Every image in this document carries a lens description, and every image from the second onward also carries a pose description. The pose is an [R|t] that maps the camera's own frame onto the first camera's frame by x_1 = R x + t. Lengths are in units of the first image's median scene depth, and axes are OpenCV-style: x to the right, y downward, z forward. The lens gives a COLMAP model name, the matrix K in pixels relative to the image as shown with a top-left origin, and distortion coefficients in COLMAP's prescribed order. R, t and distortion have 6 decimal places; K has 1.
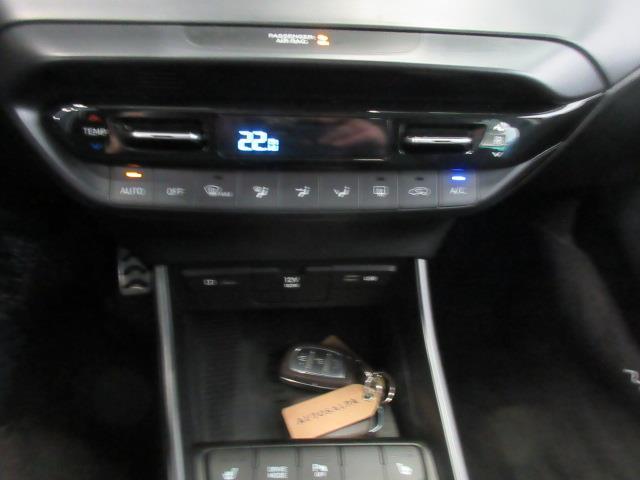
lens RADIAL K [[480.2, 0, 320.0], [0, 480.2, 240.0], [0, 0, 1]] dist [0.025683, -0.004740]
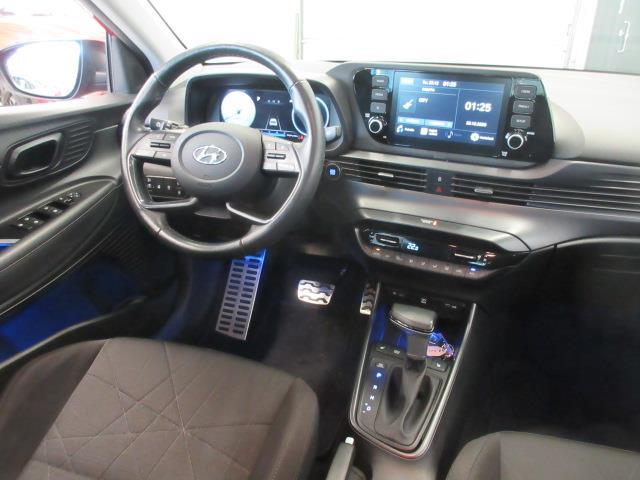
lens RADIAL K [[526.5, 0, 320.0], [0, 526.5, 240.0], [0, 0, 1]] dist [-0.001955, 0.009169]
pose [[0.875207, 0.183468, -0.447607, 0.956608], [-0.253370, 0.962075, -0.101074, 0.295485], [0.412088, 0.201870, 0.888500, -2.598146]]
